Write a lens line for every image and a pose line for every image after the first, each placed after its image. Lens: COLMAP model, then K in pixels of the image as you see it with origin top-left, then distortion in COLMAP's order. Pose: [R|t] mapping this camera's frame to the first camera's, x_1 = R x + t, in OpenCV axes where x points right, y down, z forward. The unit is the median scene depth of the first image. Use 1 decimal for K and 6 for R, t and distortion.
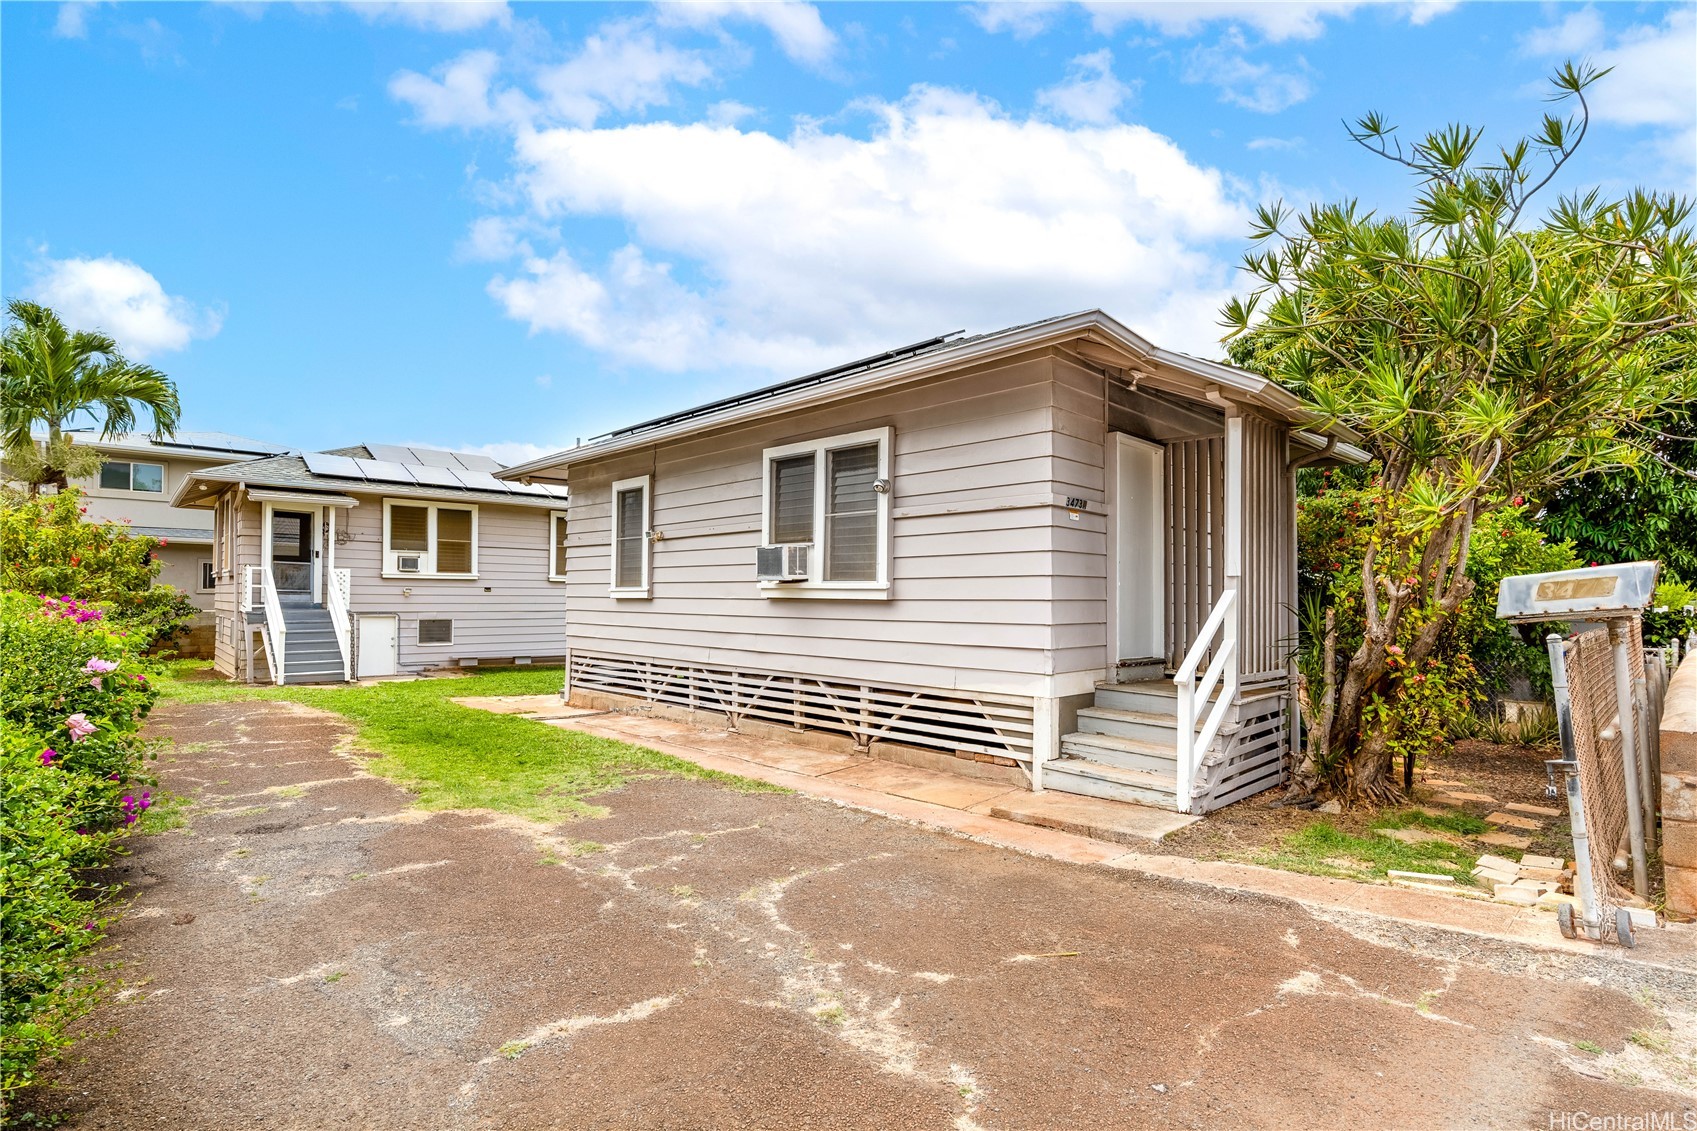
lens RADIAL K [[820.0, 0, 850.4], [0, 820.0, 568.5], [0, 0, 1]] dist [0.001300, 0.000162]
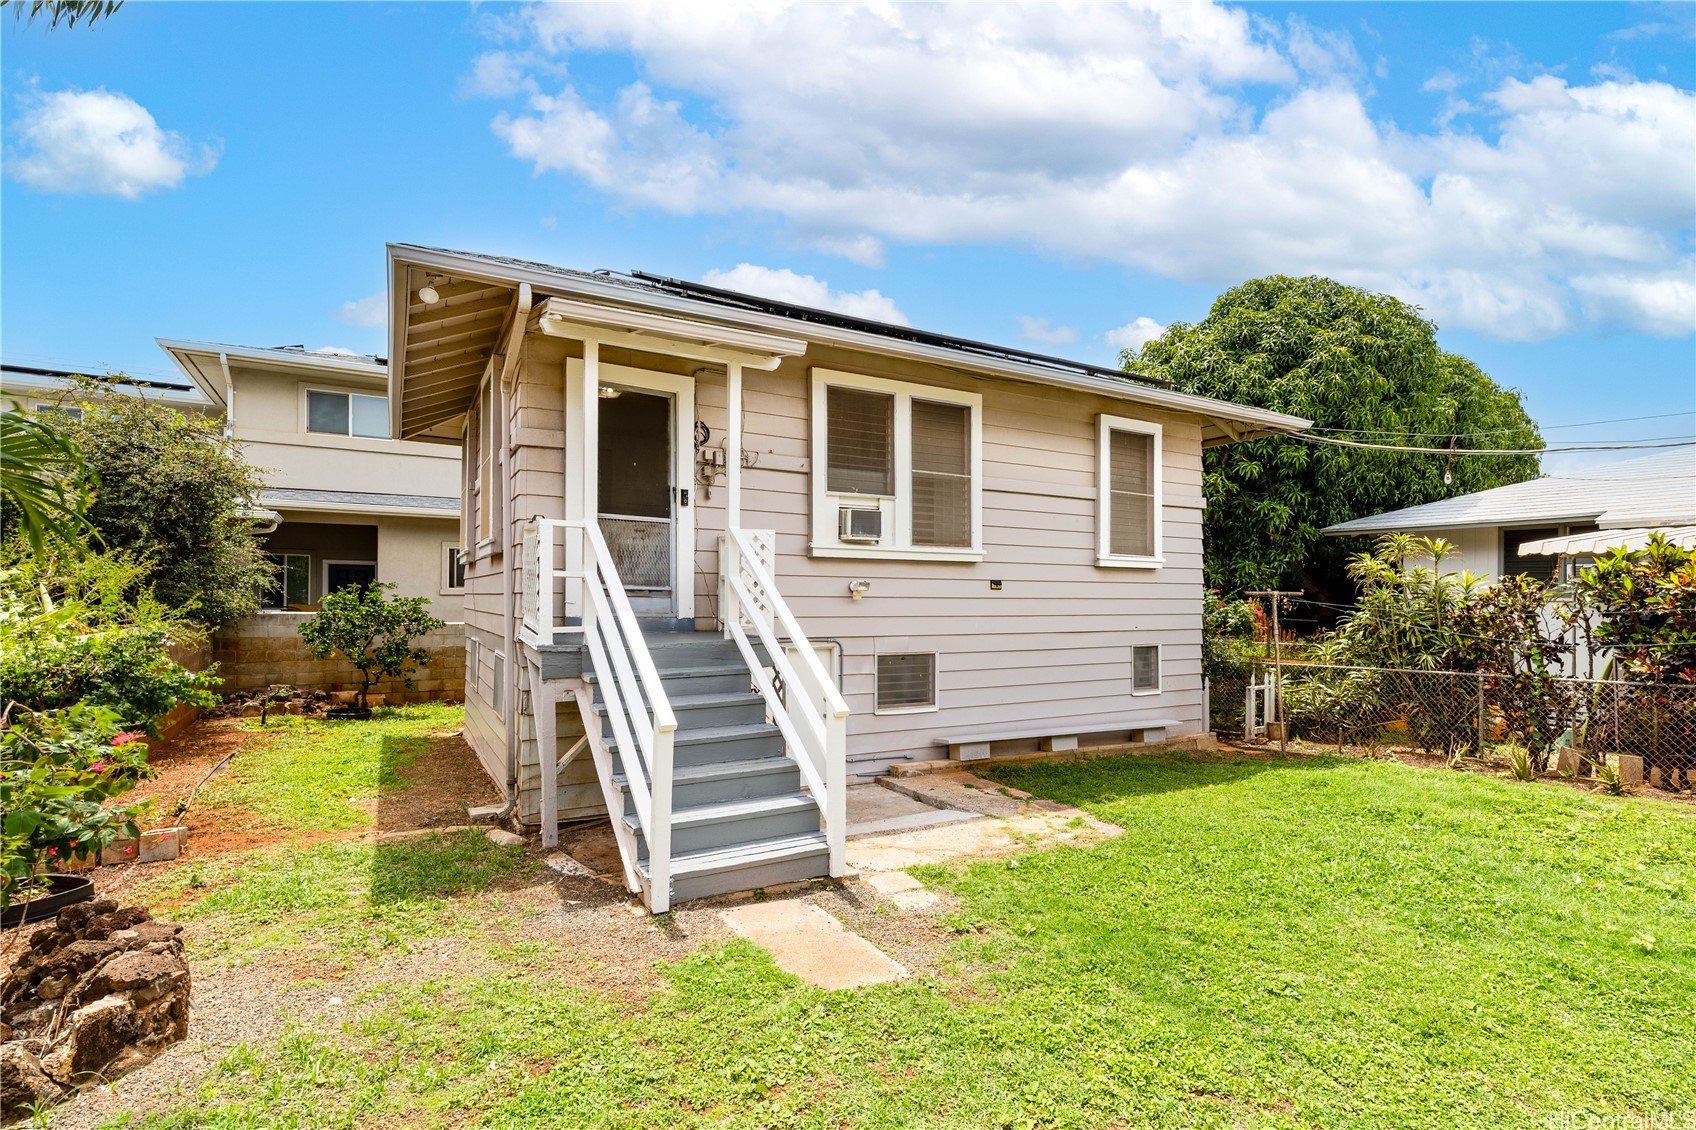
lens RADIAL K [[777.5, 0, 846.5], [0, 777.5, 569.9], [0, 0, 1]] dist [0.001302, 0.000044]
pose [[0.979082, -0.009074, -0.203265, -0.453341], [0.008539, 0.999957, -0.003508, 0.018695], [0.203288, 0.001699, 0.979117, 0.588683]]
